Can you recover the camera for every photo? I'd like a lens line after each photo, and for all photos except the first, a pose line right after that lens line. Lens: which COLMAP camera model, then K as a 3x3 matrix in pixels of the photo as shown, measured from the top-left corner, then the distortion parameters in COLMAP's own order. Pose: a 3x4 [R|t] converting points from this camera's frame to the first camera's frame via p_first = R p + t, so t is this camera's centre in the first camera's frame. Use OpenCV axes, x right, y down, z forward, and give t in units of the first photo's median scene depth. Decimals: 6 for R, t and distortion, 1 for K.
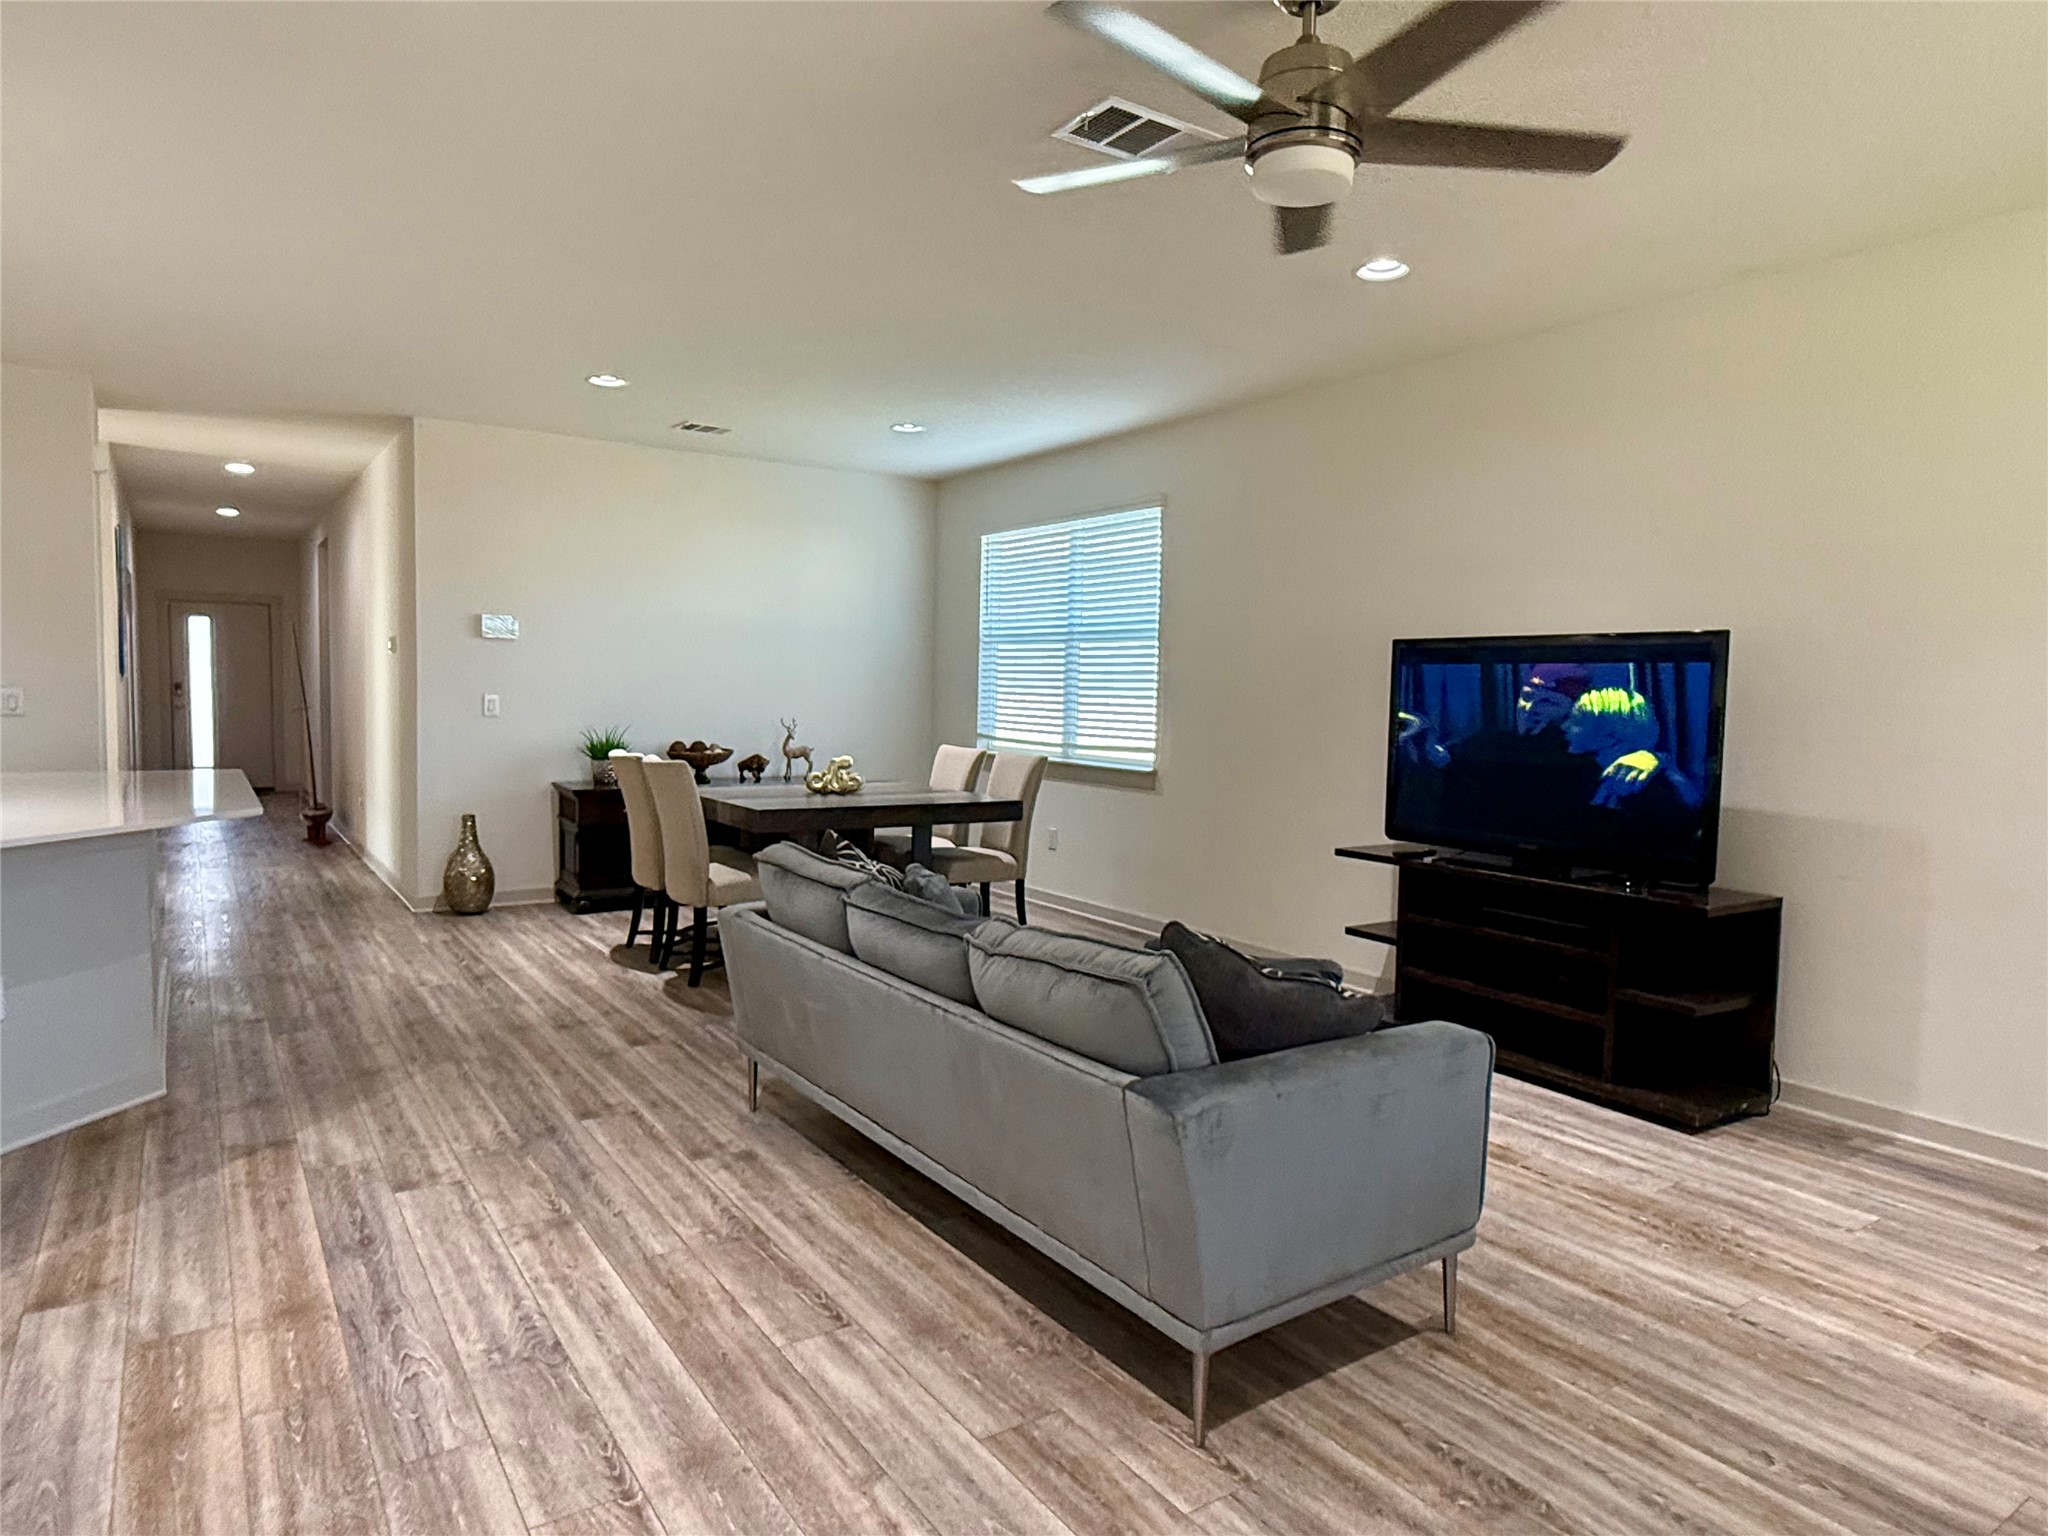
lens RADIAL K [[1236.8, 0, 1029.9], [0, 1236.8, 766.7], [0, 0, 1]] dist [-0.001779, -0.000184]
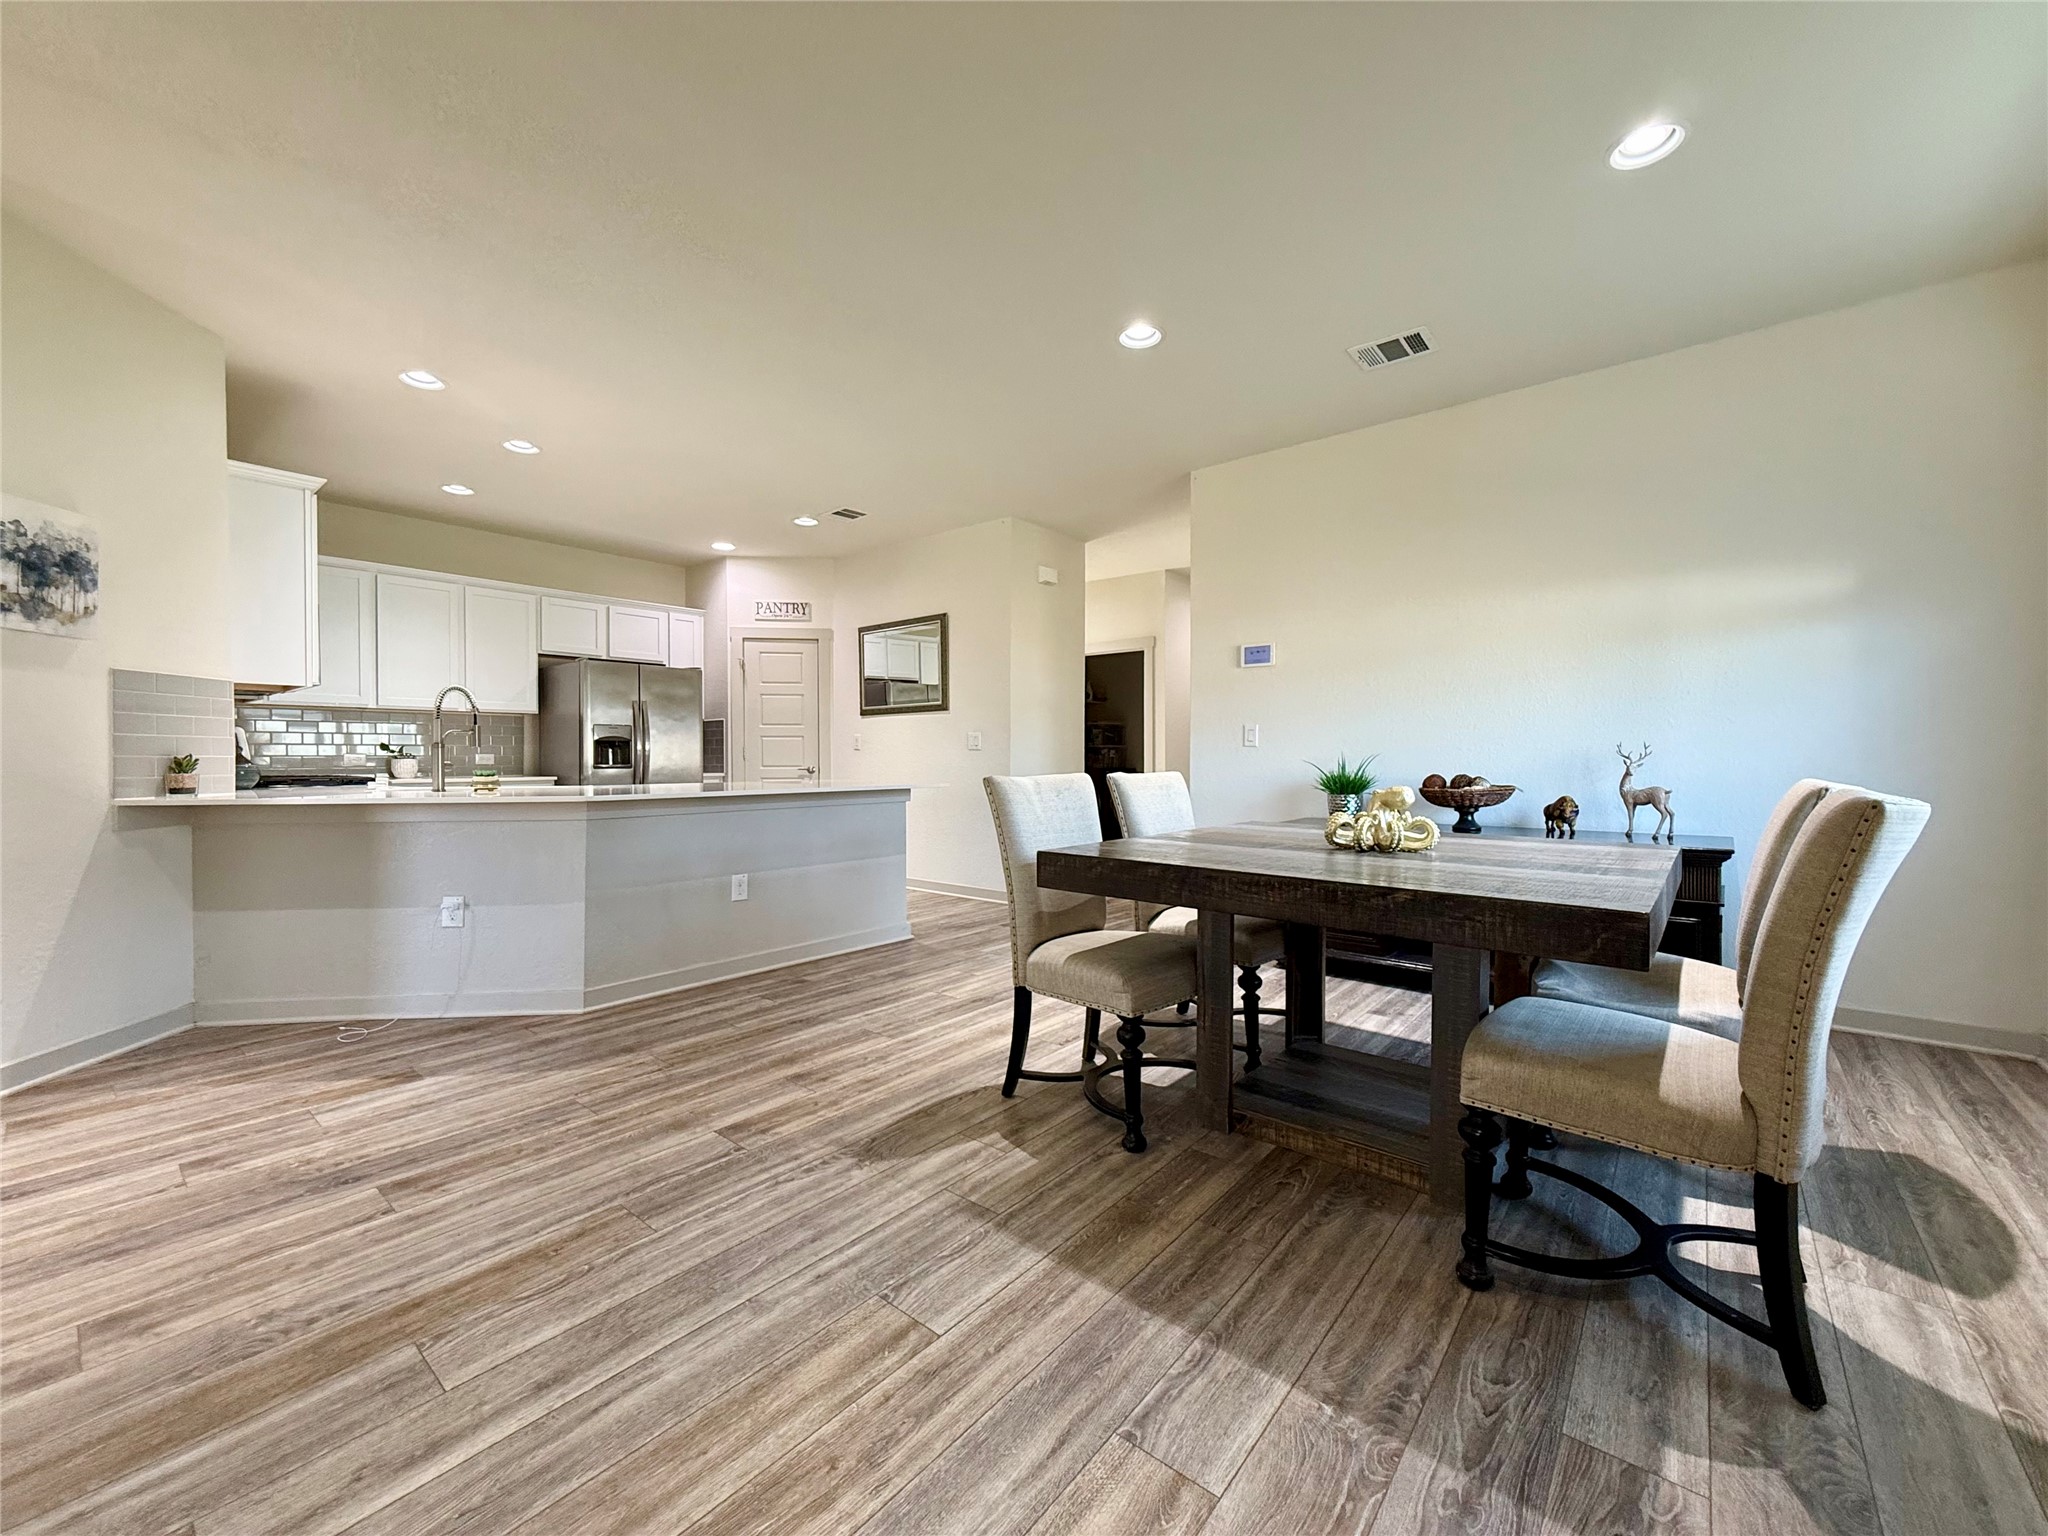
lens RADIAL K [[818.5, 0, 1029.4], [0, 818.5, 765.6], [0, 0, 1]] dist [0.000104, -0.000051]
pose [[0.278078, -0.010637, -0.960500, 0.161381], [-0.053792, 0.998197, -0.026628, 0.001284], [0.959051, 0.059072, 0.277004, 0.737077]]
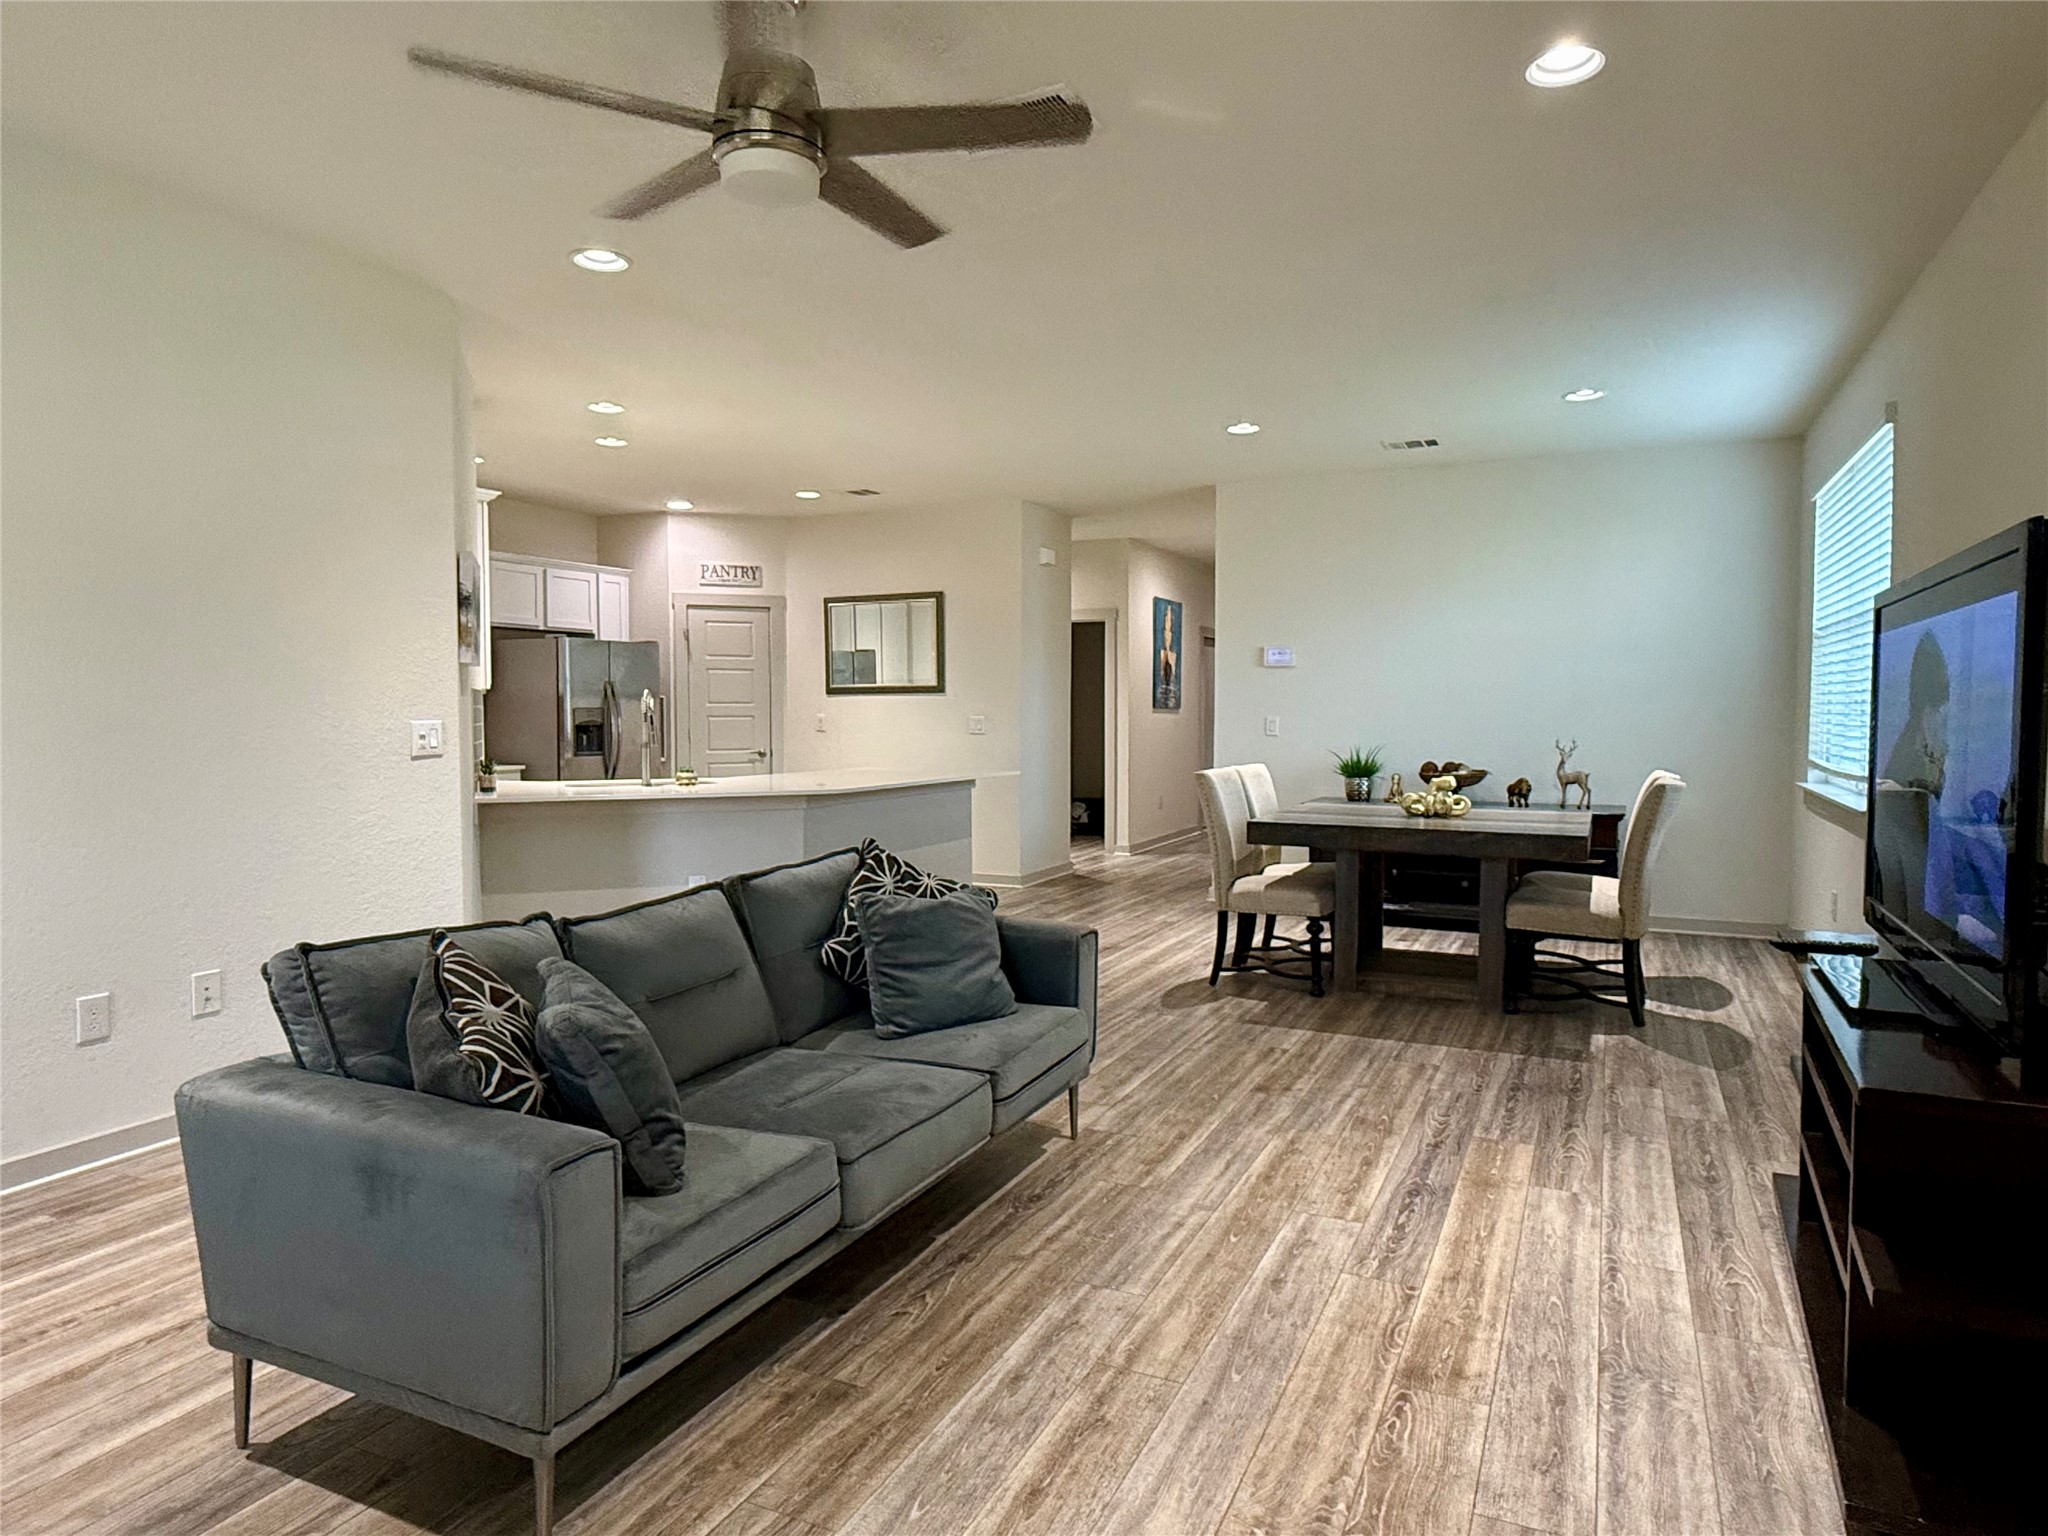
lens RADIAL K [[1236.8, 0, 1032.6], [0, 1236.8, 770.7], [0, 0, 1]] dist [-0.001779, -0.000184]
pose [[0.507248, 0.021611, -0.861529, 0.481793], [-0.043542, 0.999051, -0.000575, 0.001141], [0.860700, 0.037805, 0.507707, 0.273268]]
